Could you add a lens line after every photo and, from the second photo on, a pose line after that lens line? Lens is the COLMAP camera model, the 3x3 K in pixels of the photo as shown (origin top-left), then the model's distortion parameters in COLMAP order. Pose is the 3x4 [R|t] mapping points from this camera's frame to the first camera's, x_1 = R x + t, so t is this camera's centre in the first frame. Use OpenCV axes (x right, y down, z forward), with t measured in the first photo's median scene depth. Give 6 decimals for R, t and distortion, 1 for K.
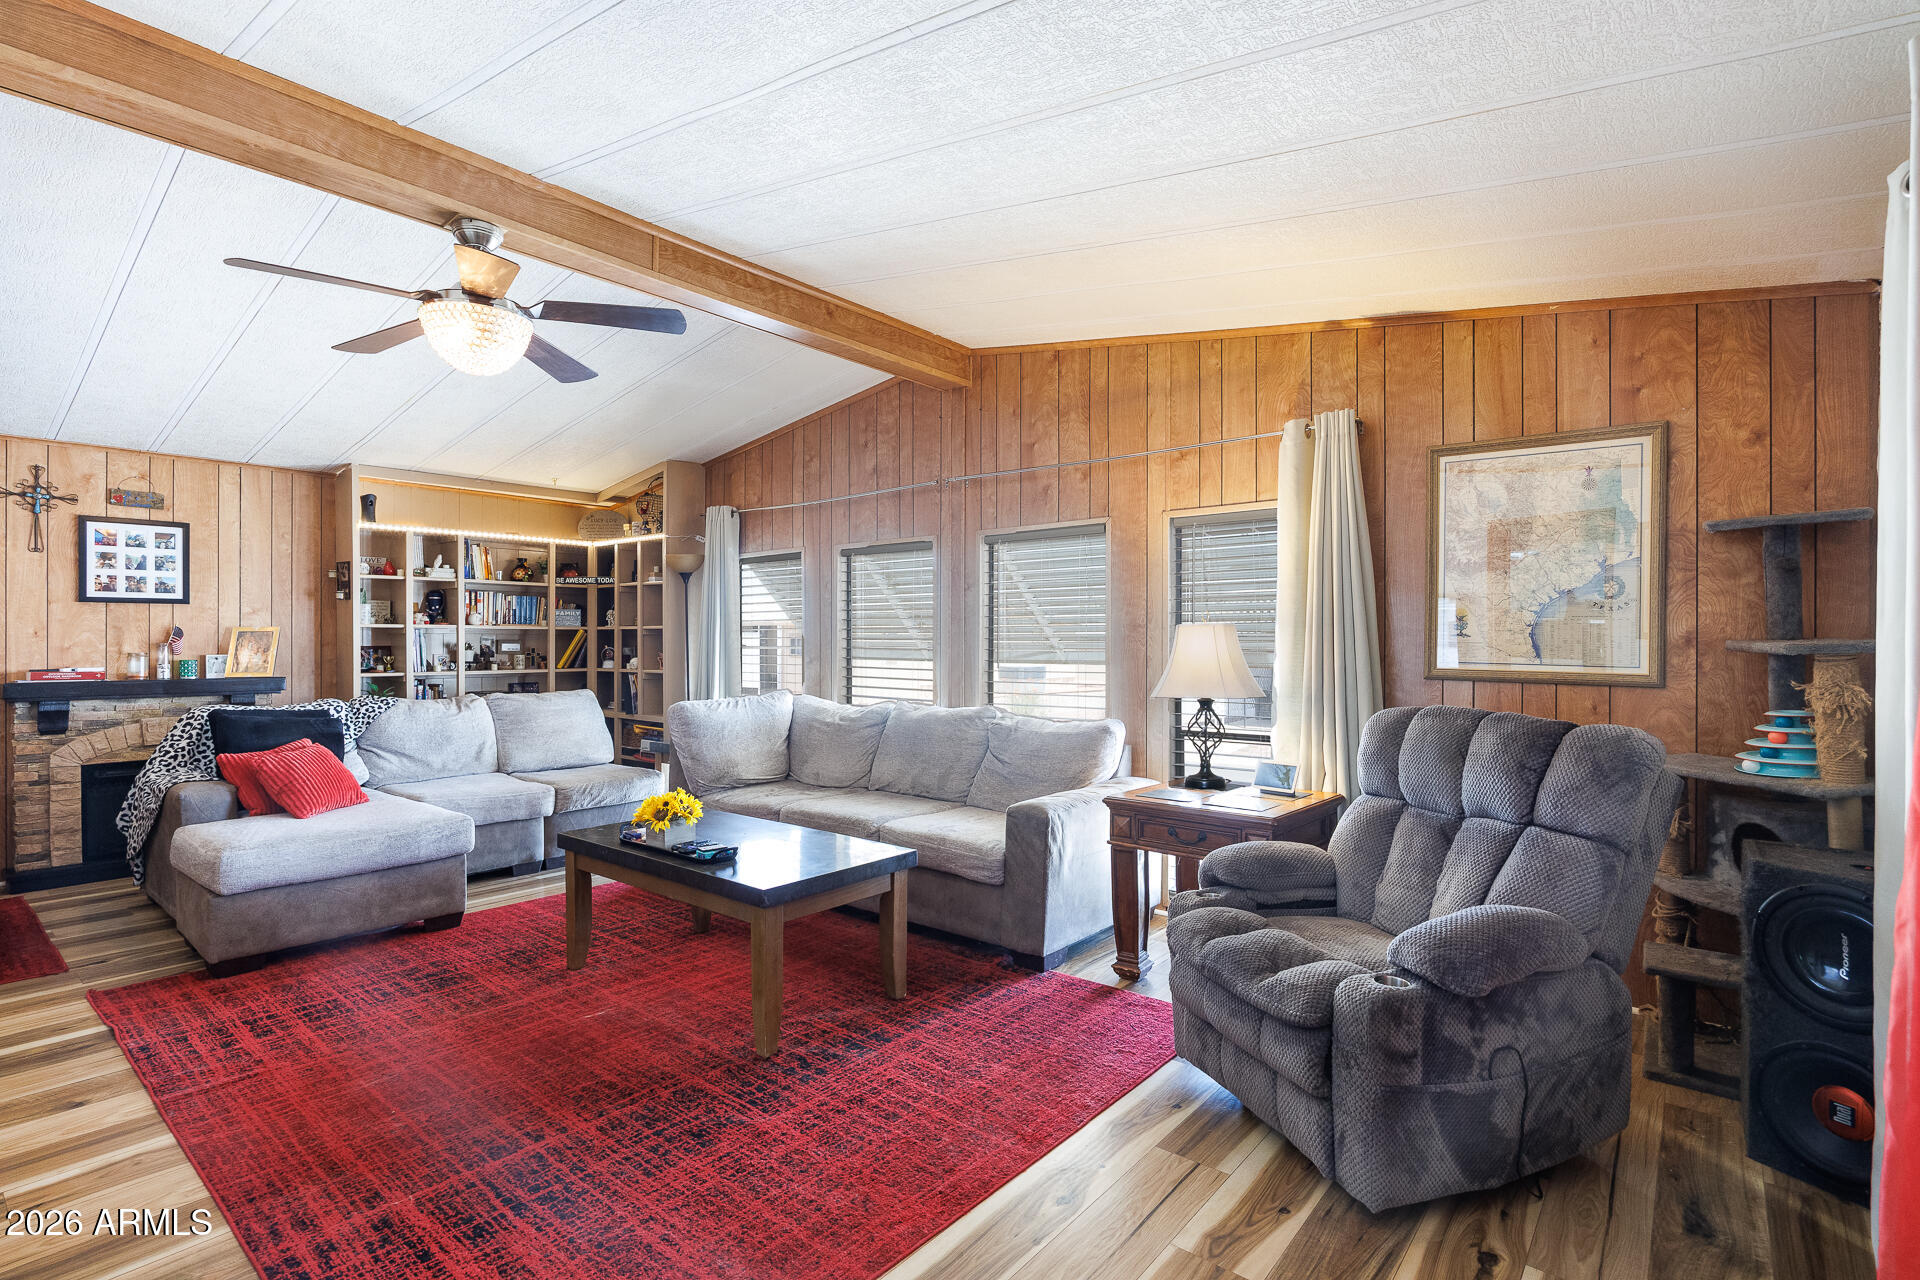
lens RADIAL K [[908.6, 0, 969.9], [0, 908.6, 640.9], [0, 0, 1]] dist [-0.012407, 0.000607]
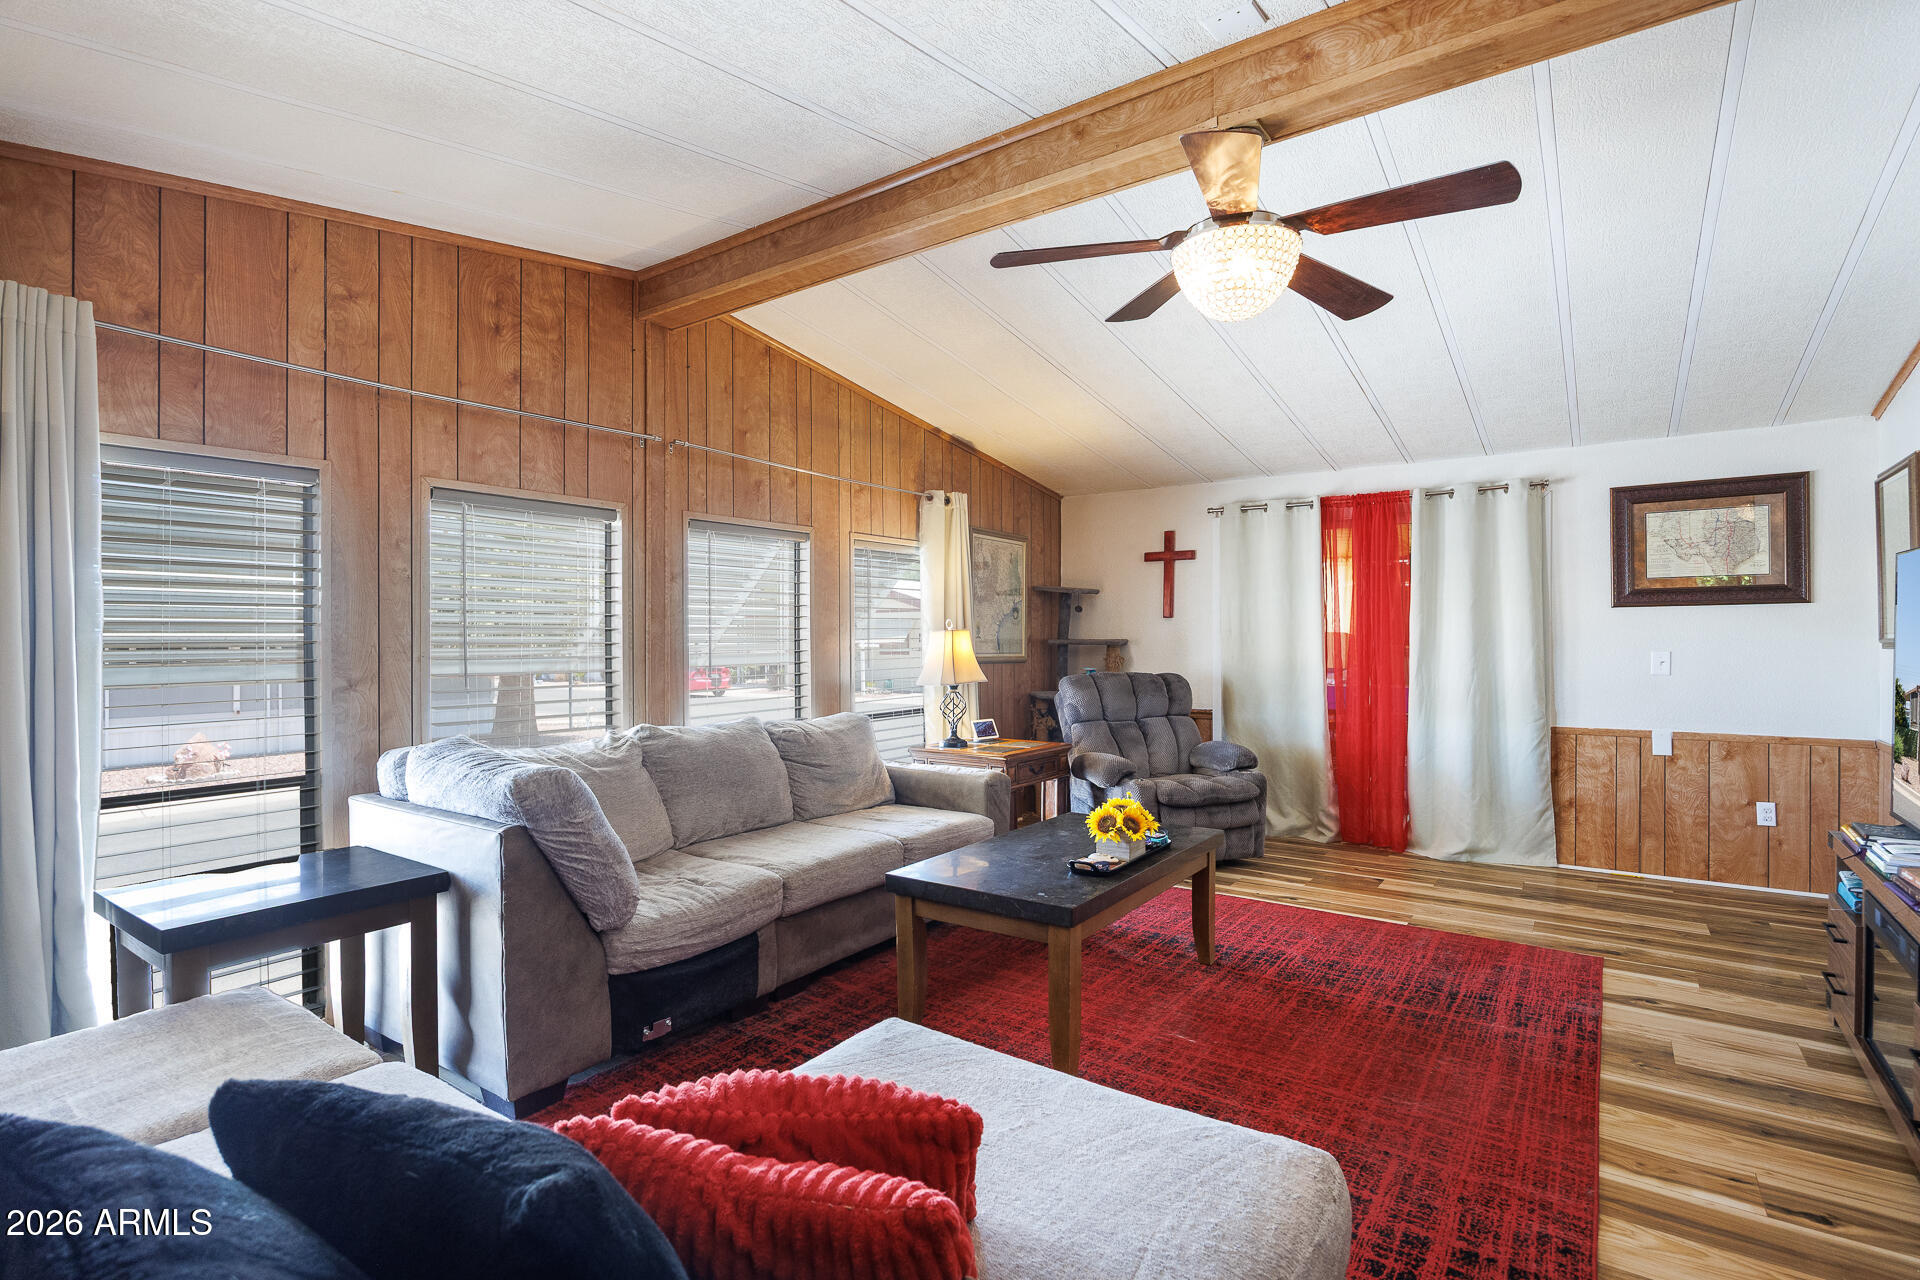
lens RADIAL K [[908.6, 0, 956.1], [0, 908.6, 642.9], [0, 0, 1]] dist [-0.012407, 0.000607]
pose [[-0.063699, -0.001611, 0.997968, -0.997425], [0.009165, 0.999956, 0.002199, -0.000739], [-0.997927, 0.009286, -0.063682, 0.966729]]
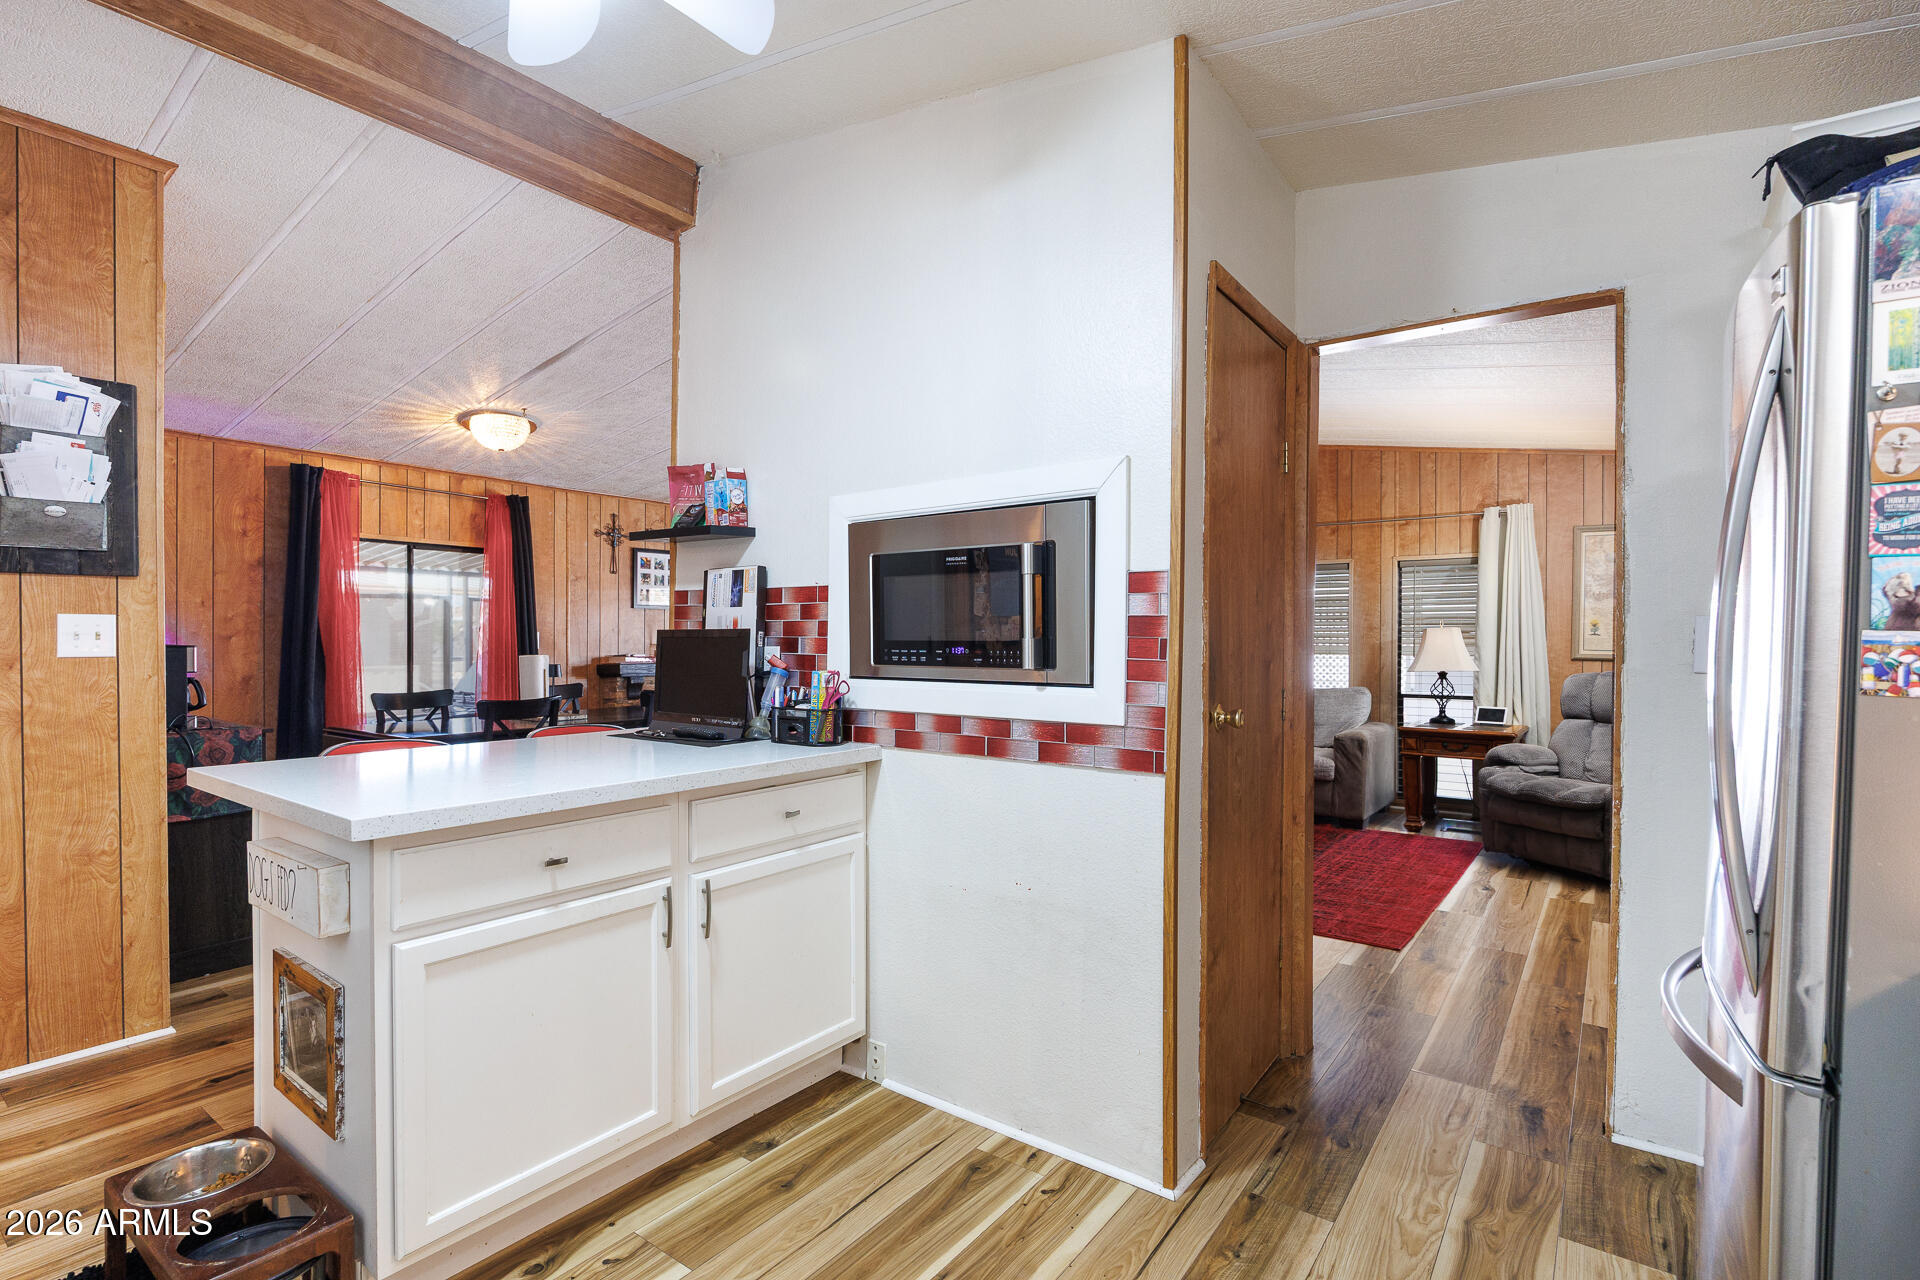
lens RADIAL K [[908.6, 0, 954.6], [0, 908.6, 639.9], [0, 0, 1]] dist [-0.012407, 0.000607]
pose [[0.998736, 0.003573, 0.050136, -0.658682], [-0.003780, 0.999985, 0.004039, 0.000807], [-0.050120, -0.004223, 0.998734, -0.576151]]
